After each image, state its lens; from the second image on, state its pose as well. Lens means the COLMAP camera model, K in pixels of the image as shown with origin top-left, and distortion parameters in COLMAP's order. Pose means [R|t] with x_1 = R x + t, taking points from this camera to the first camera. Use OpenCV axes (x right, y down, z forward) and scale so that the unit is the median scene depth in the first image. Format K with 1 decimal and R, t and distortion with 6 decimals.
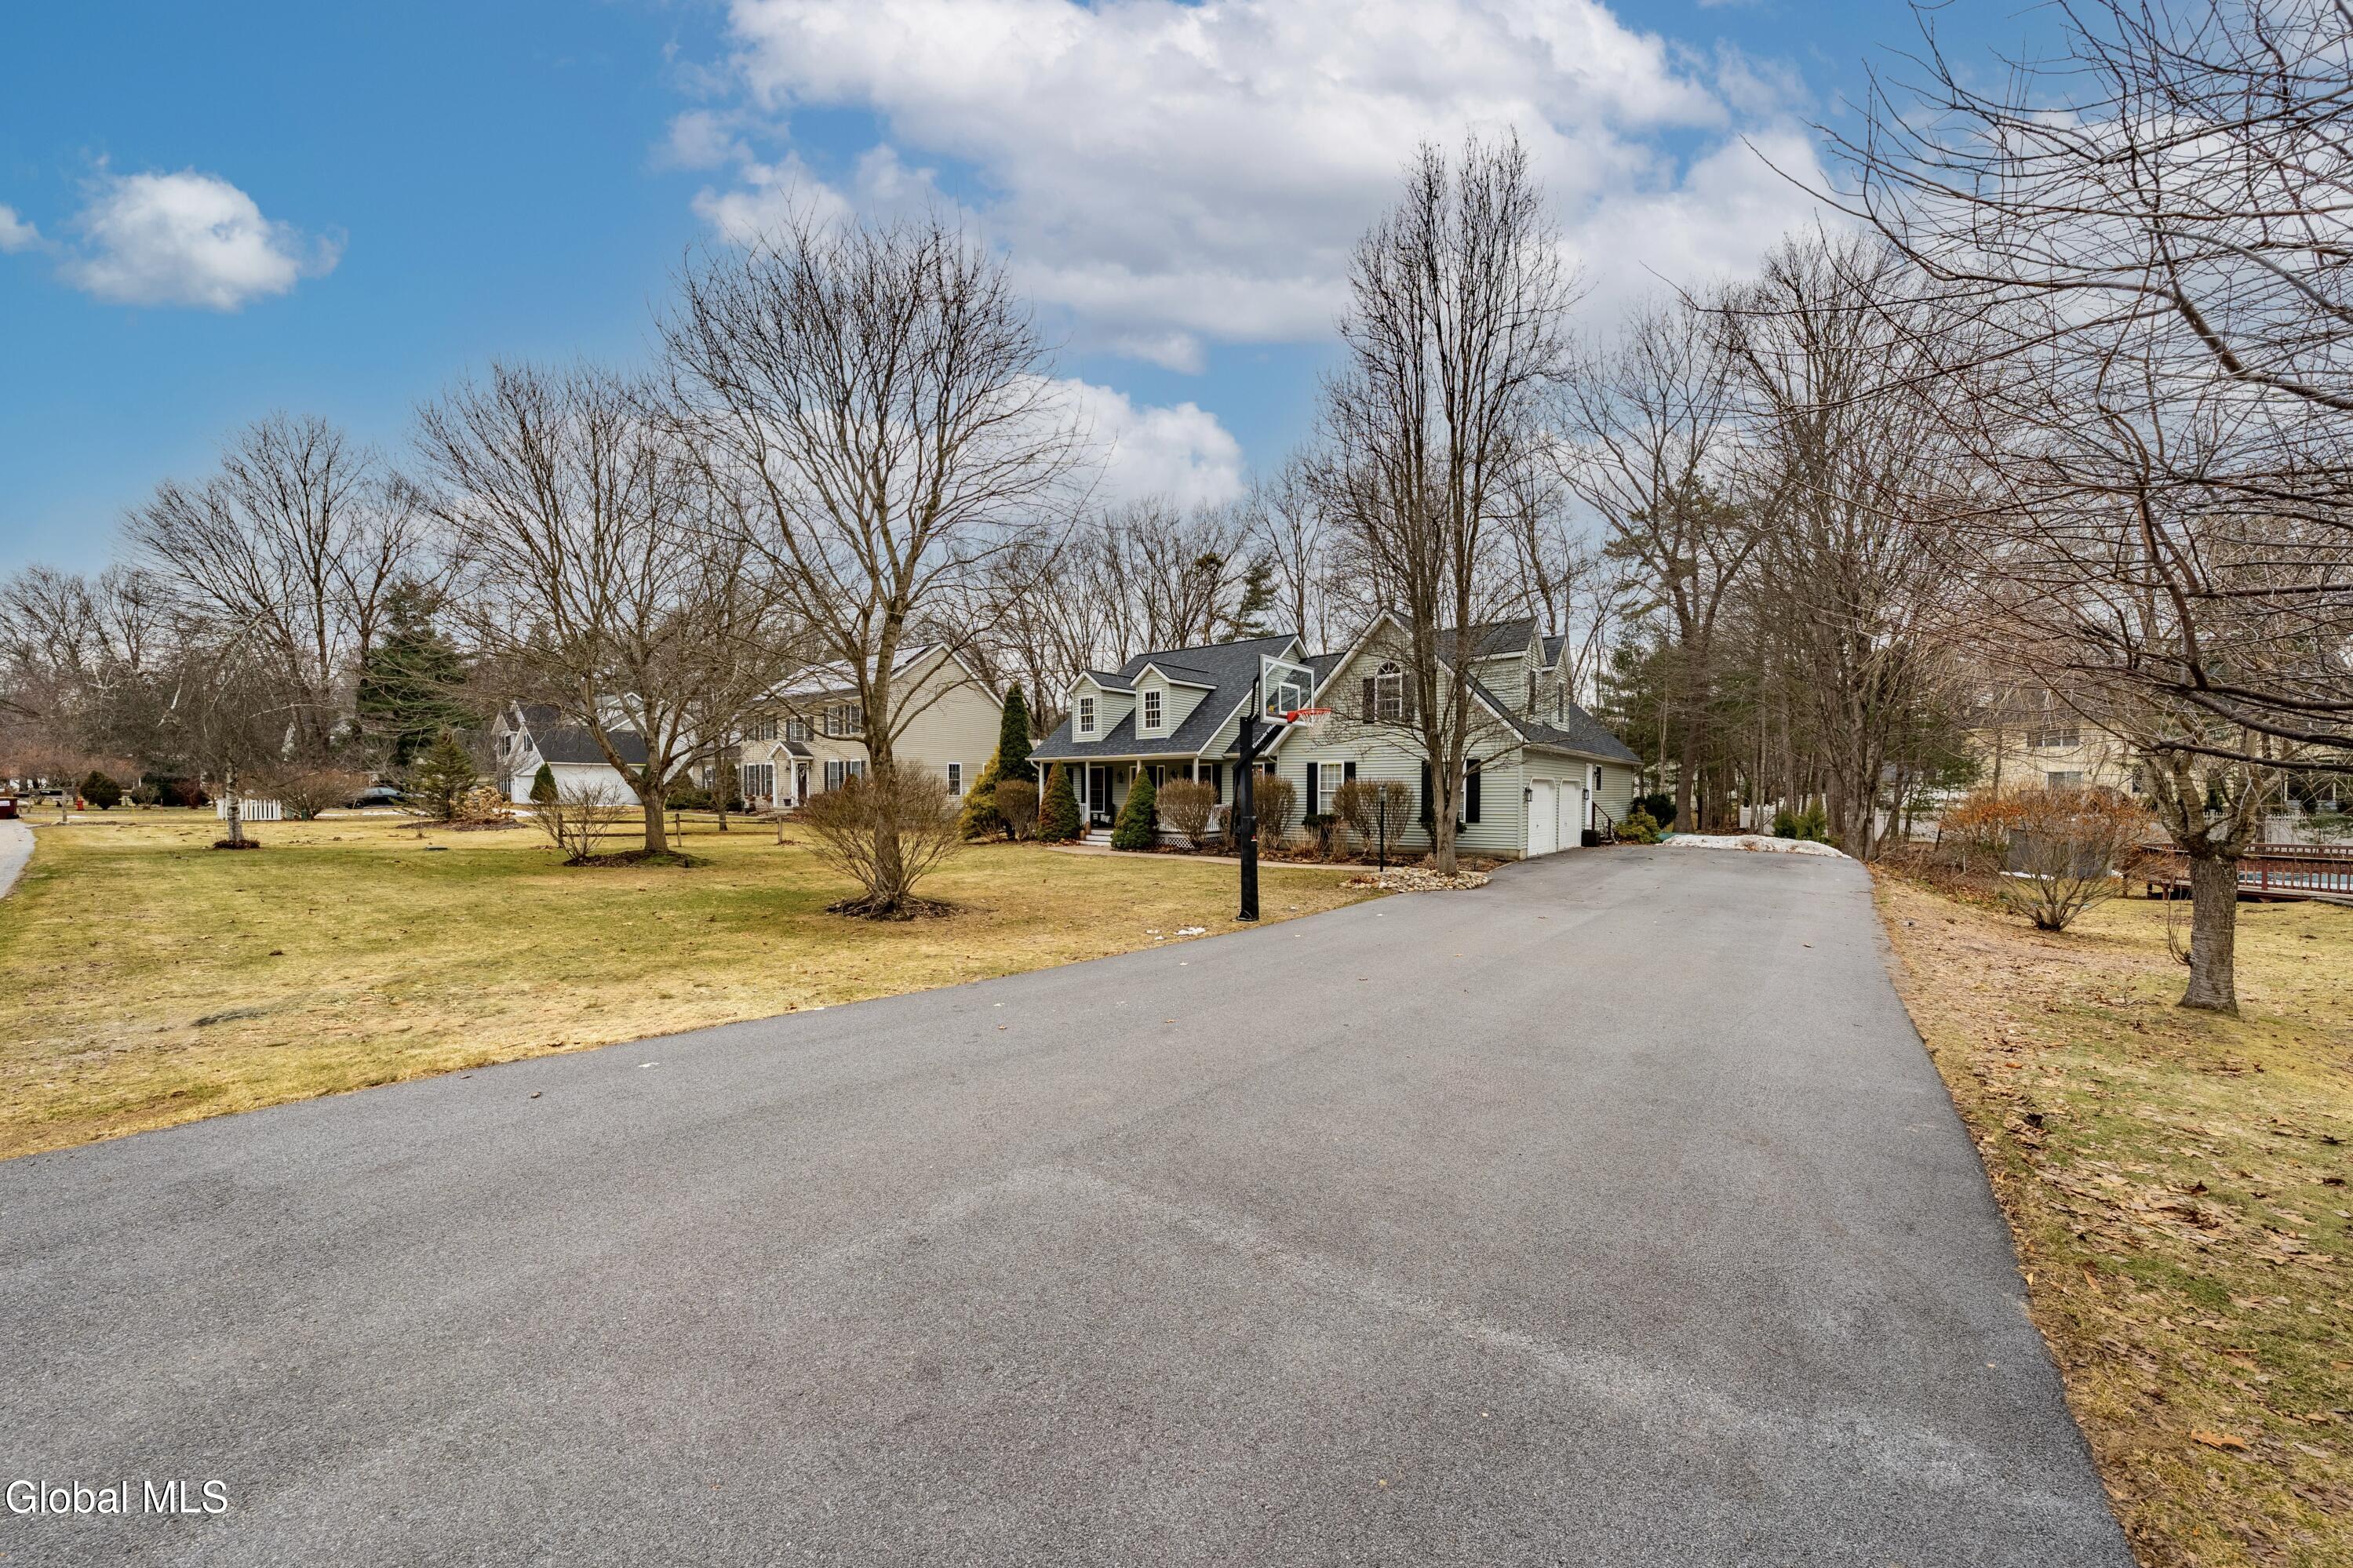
lens RADIAL K [[809.1, 0, 1187.7], [0, 809.1, 802.1], [0, 0, 1]] dist [-0.002609, -0.000467]
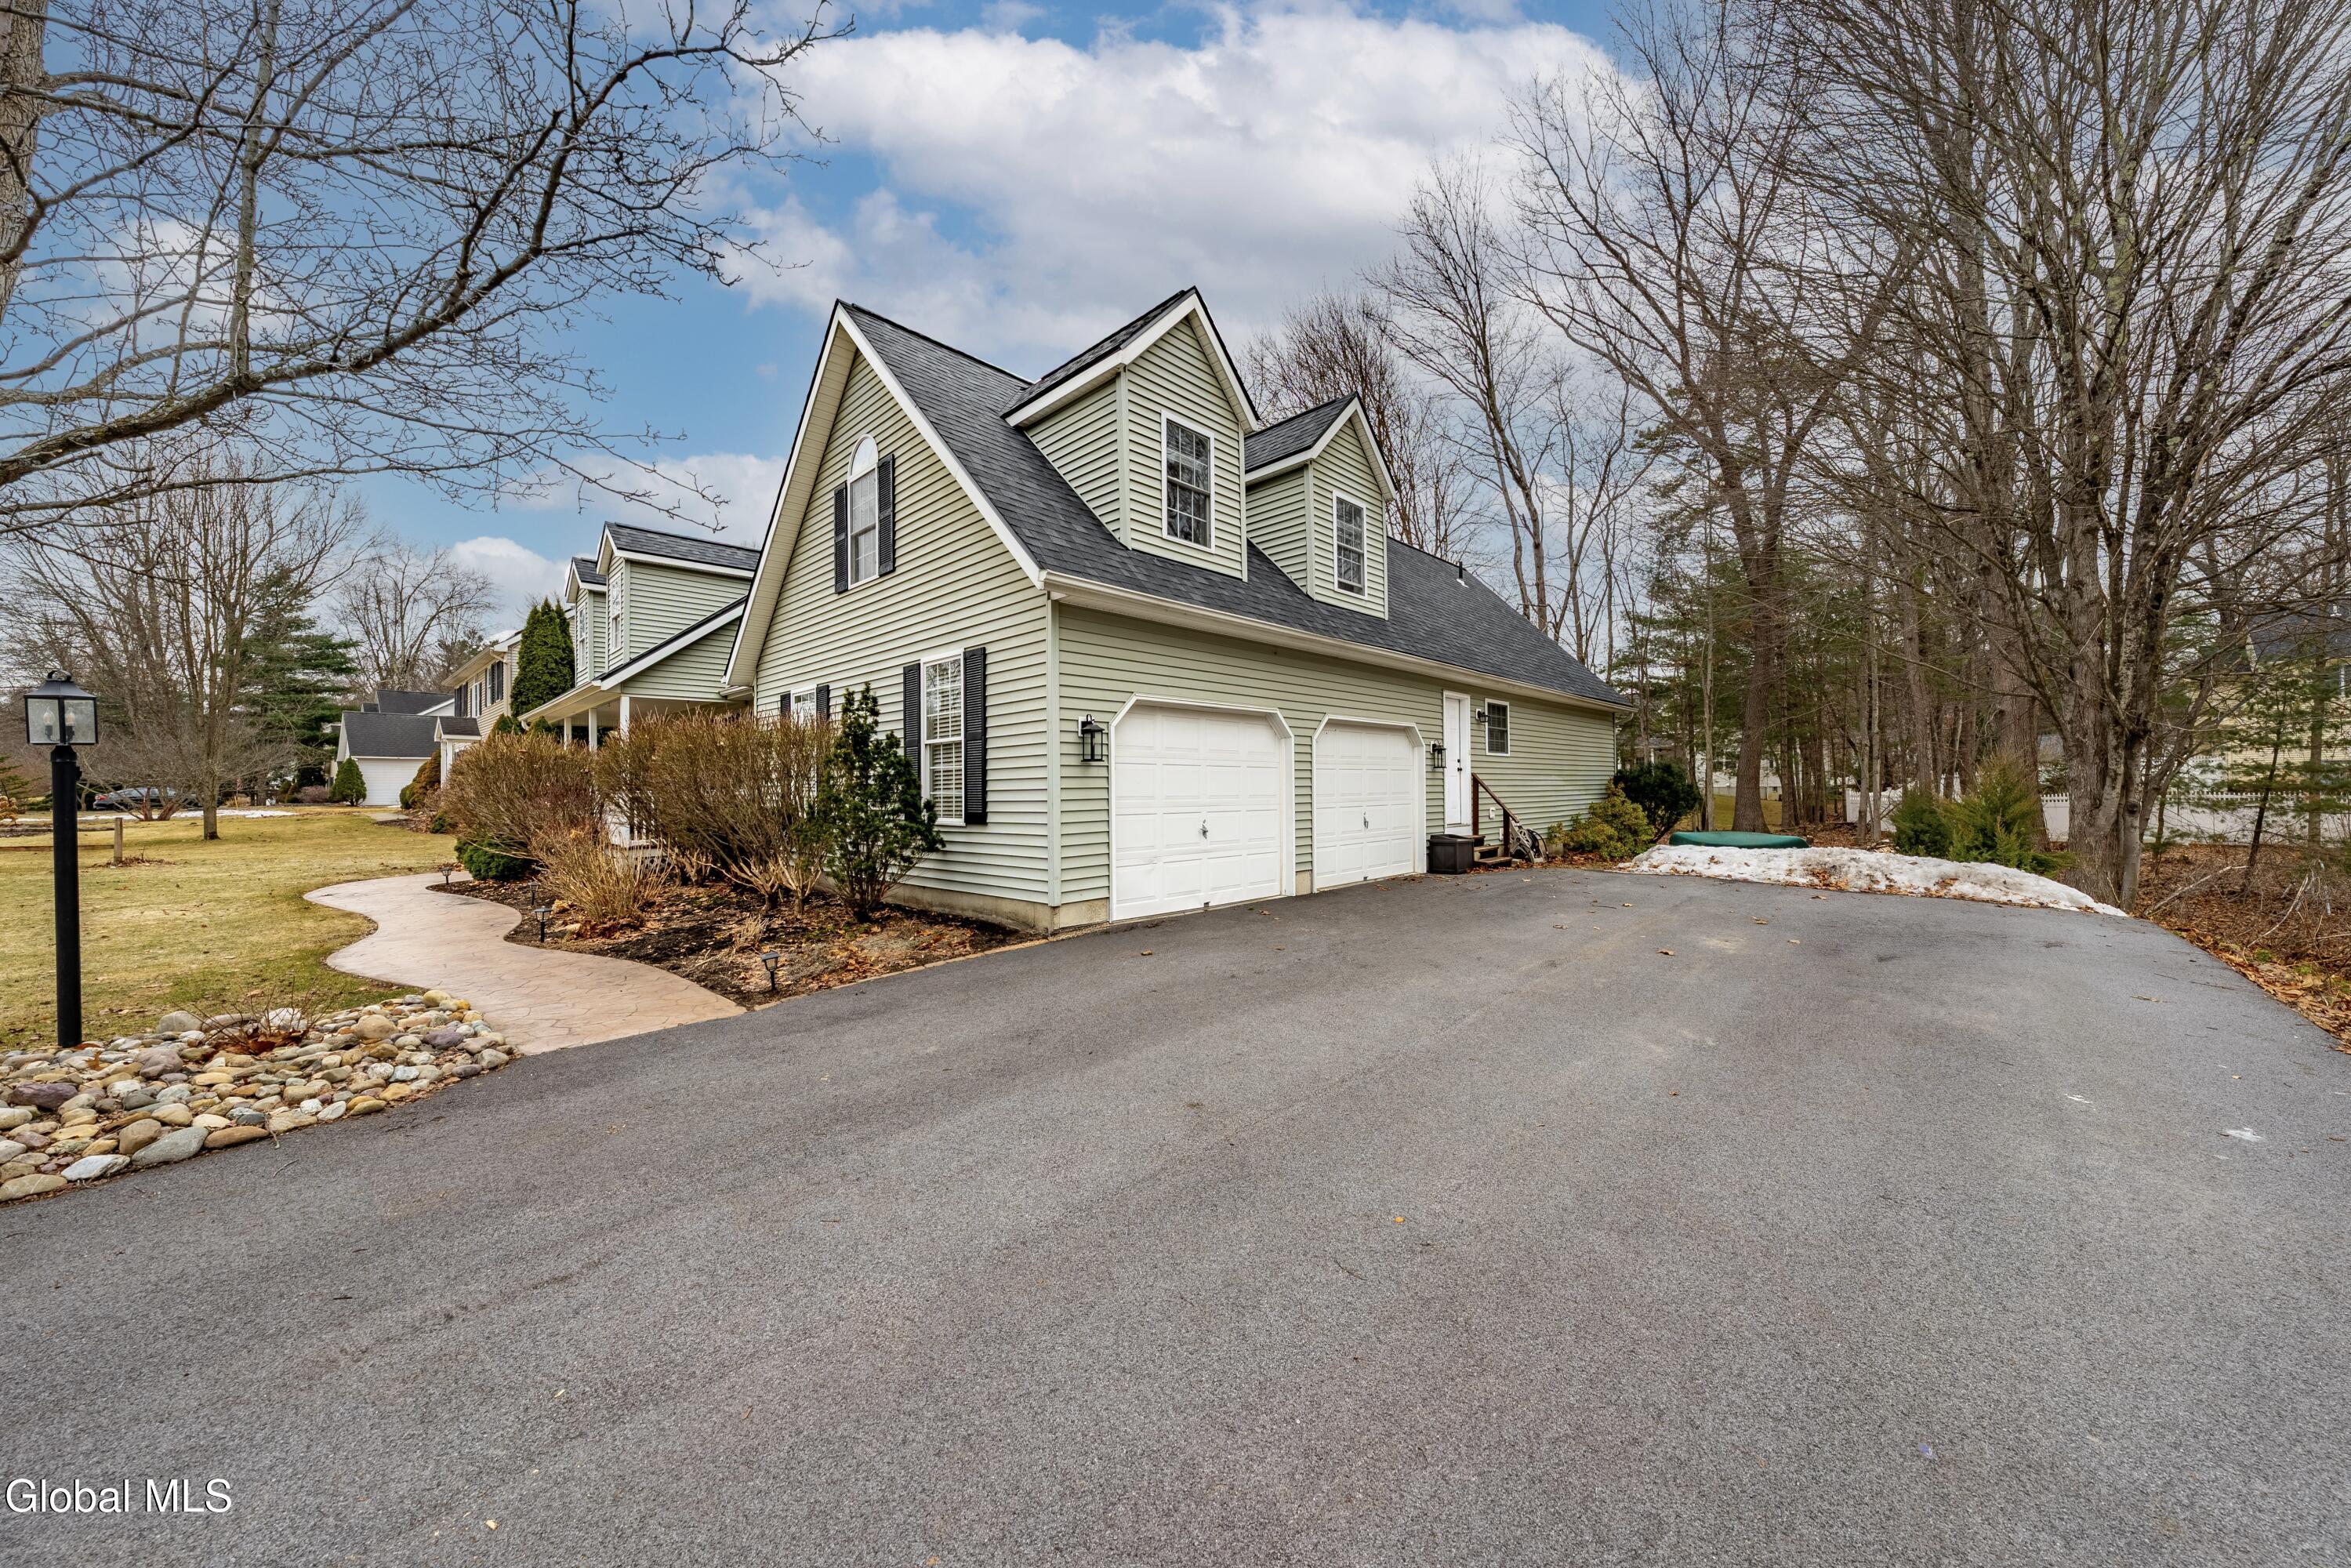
lens RADIAL K [[808.6, 0, 1169.8], [0, 808.6, 786.2], [0, 0, 1]] dist [-0.002609, -0.000467]
pose [[0.994009, -0.011998, -0.108639, 0.374685], [0.010536, 0.999846, -0.014023, 0.010885], [0.108791, 0.012794, 0.993982, 0.509205]]
